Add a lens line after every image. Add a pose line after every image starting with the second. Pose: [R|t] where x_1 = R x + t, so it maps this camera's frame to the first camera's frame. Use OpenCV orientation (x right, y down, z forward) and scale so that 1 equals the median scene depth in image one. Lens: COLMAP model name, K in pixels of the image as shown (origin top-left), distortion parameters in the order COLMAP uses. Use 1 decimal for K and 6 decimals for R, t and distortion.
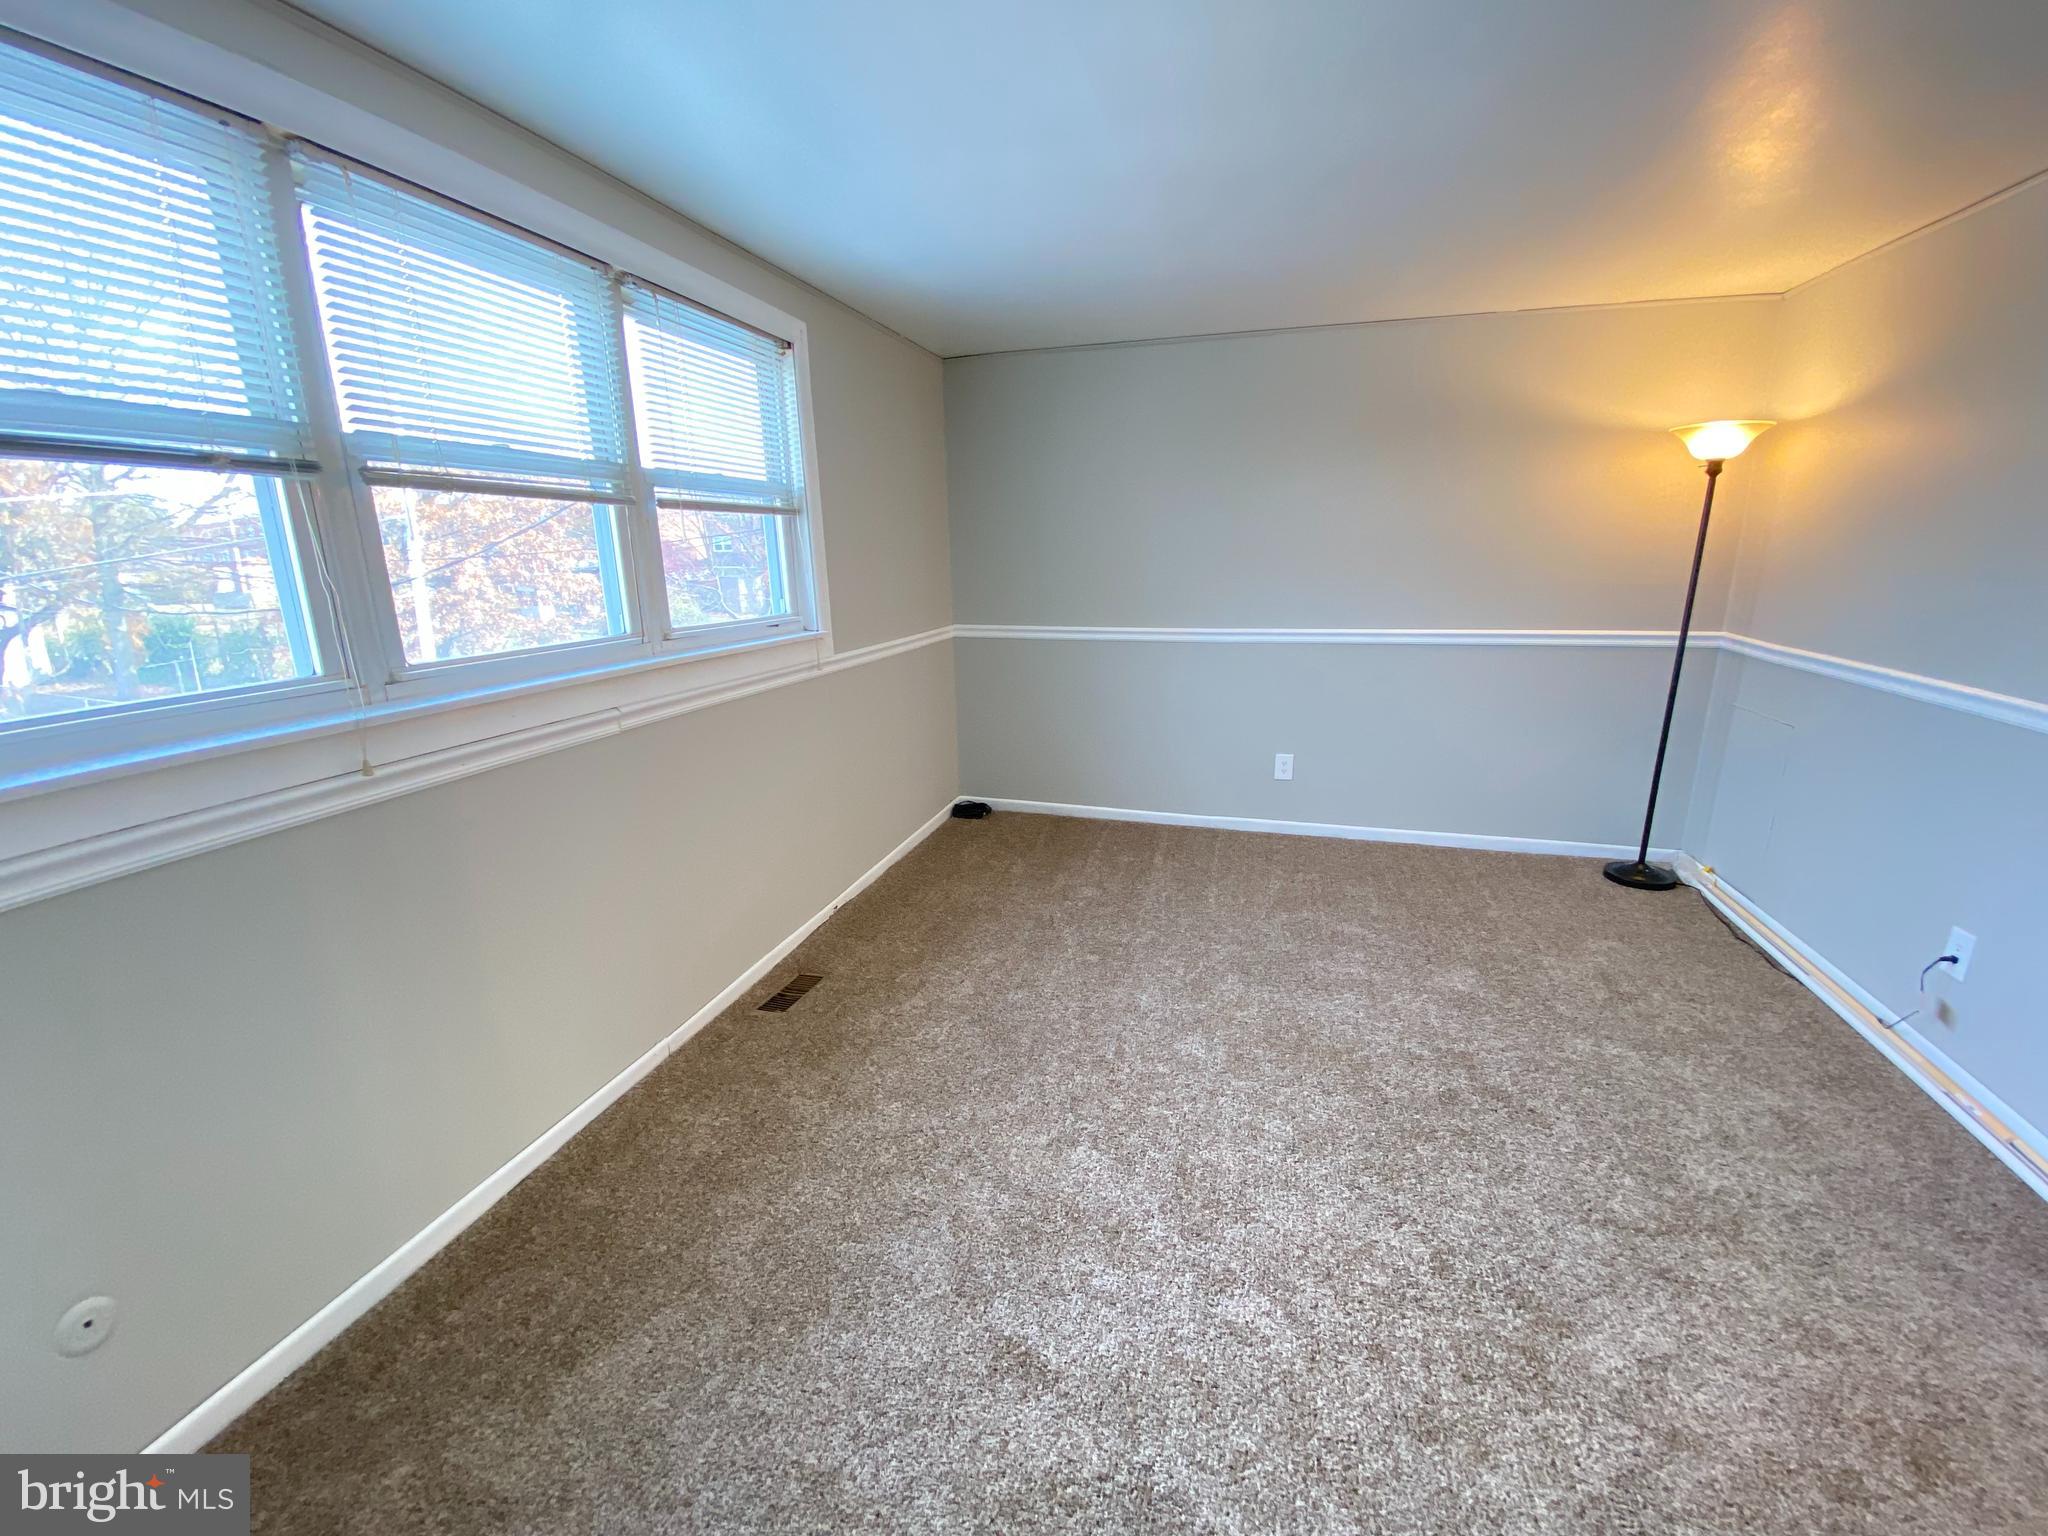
lens RADIAL K [[826.7, 0, 1025.2], [0, 826.7, 756.5], [0, 0, 1]] dist [0.009667, -0.010394]
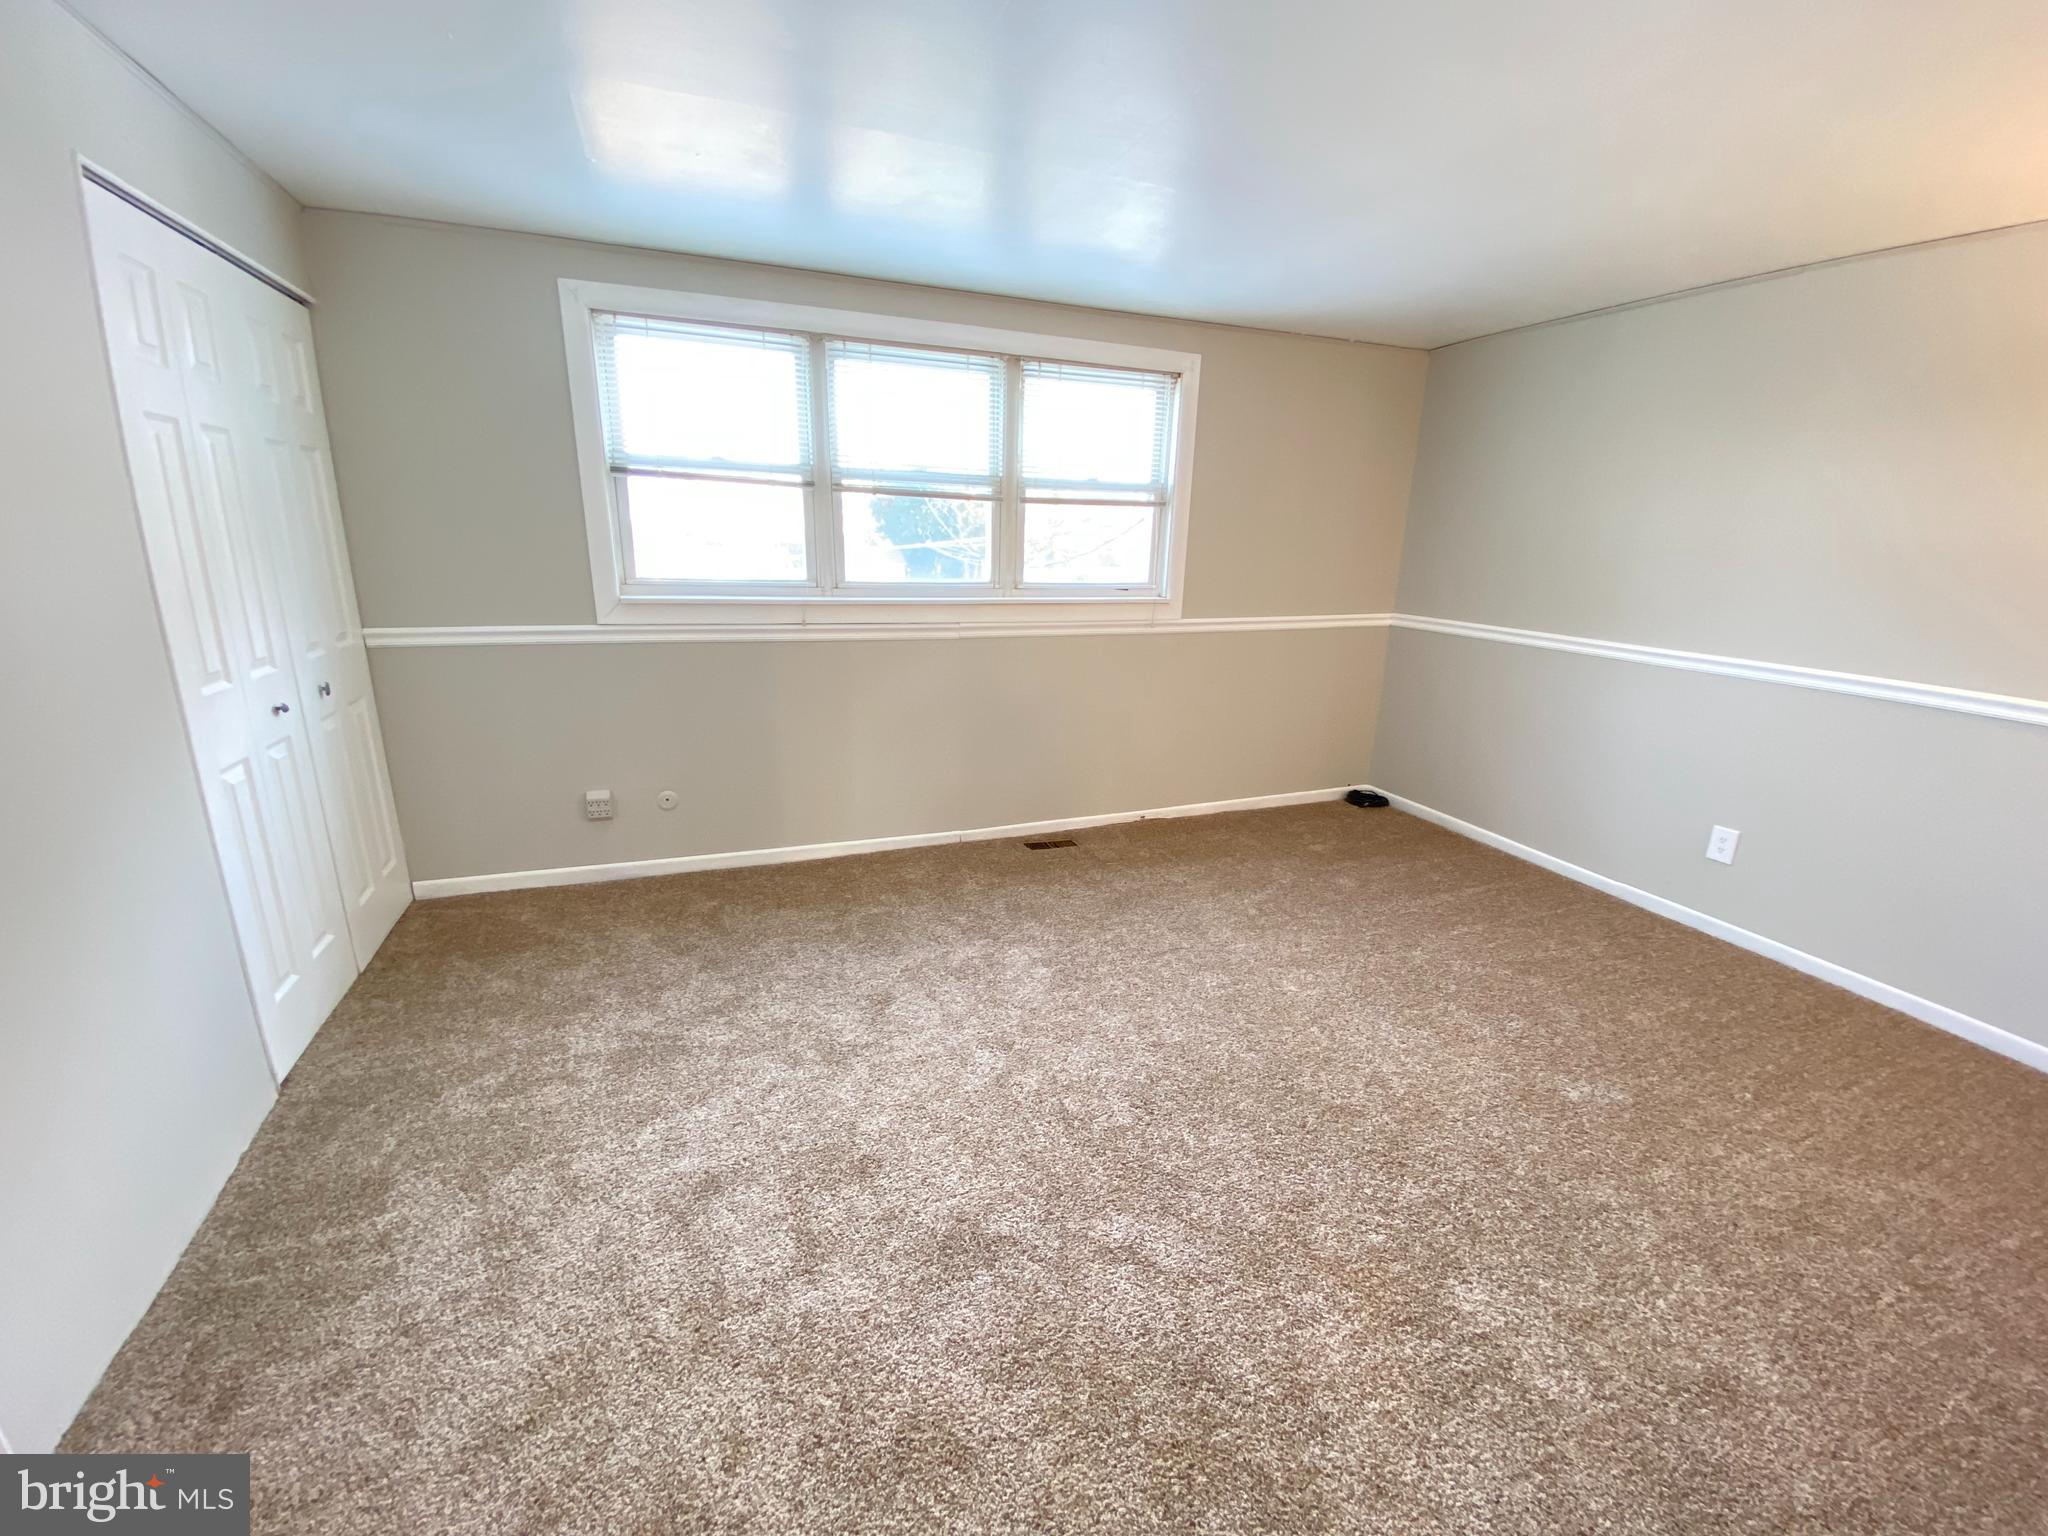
lens RADIAL K [[826.7, 0, 1021.4], [0, 826.7, 765.7], [0, 0, 1]] dist [0.009667, -0.010394]
pose [[0.602441, 0.237847, -0.761902, 0.700364], [-0.223576, 0.966641, 0.124978, -0.012070], [0.766211, 0.095051, 0.635520, 0.043476]]
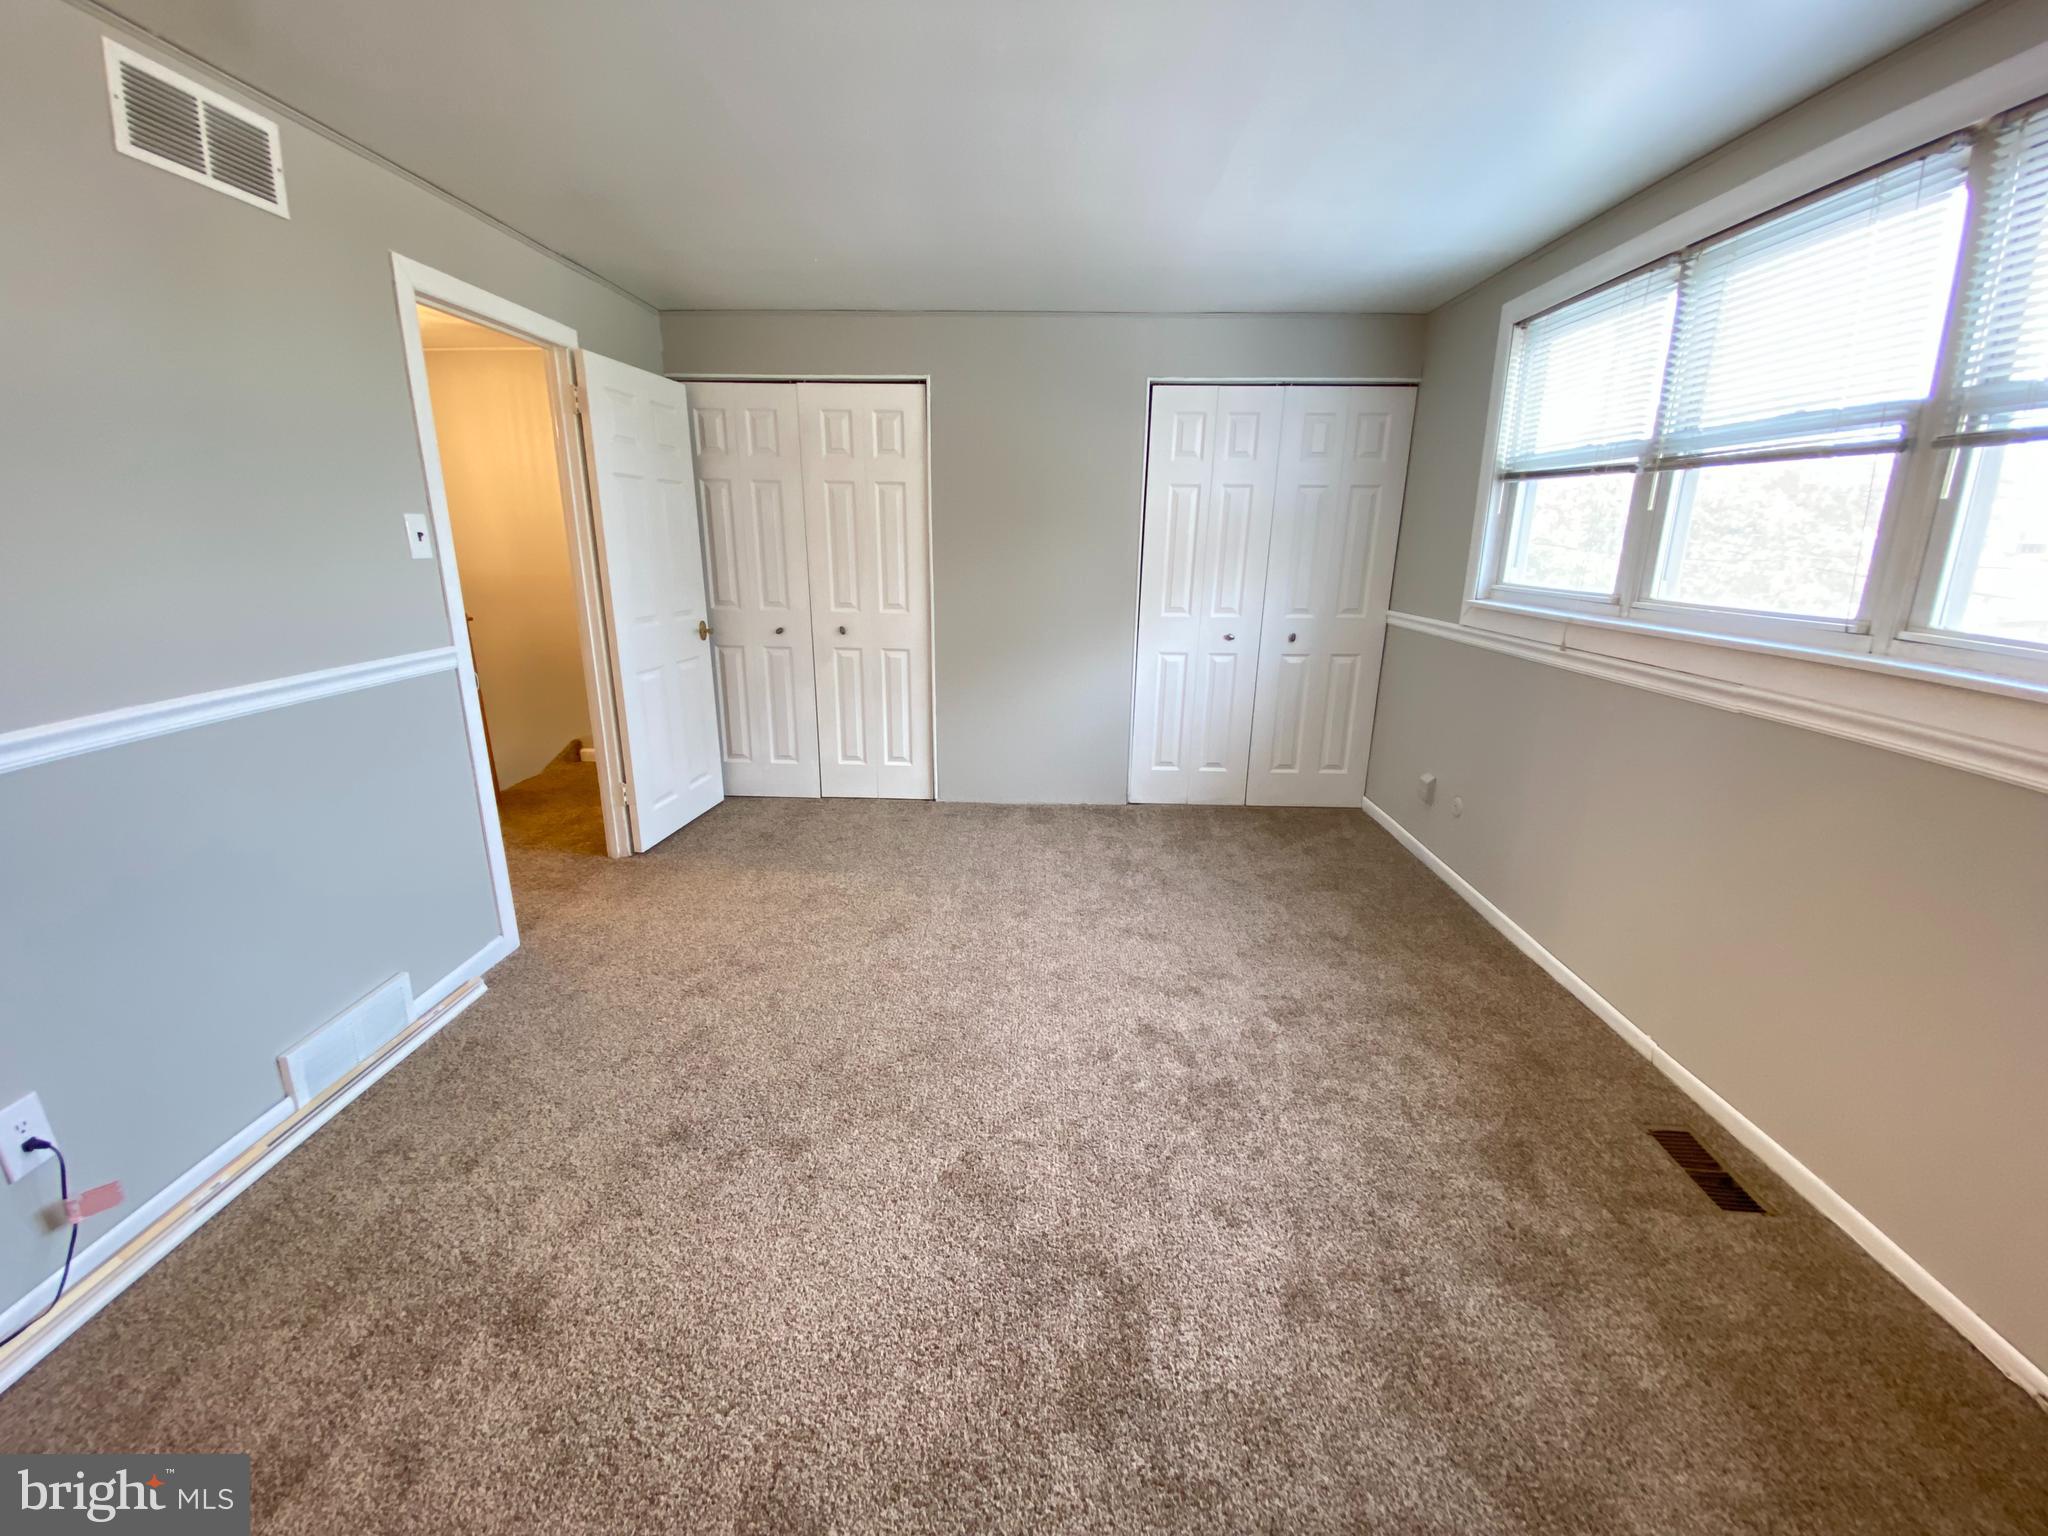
lens RADIAL K [[826.7, 0, 1013.1], [0, 826.7, 761.4], [0, 0, 1]] dist [0.009667, -0.010394]
pose [[-0.974525, 0.065567, -0.214479, 0.370593], [-0.045907, 0.877749, 0.476917, -0.288333], [0.219528, 0.474614, -0.852379, 1.233766]]
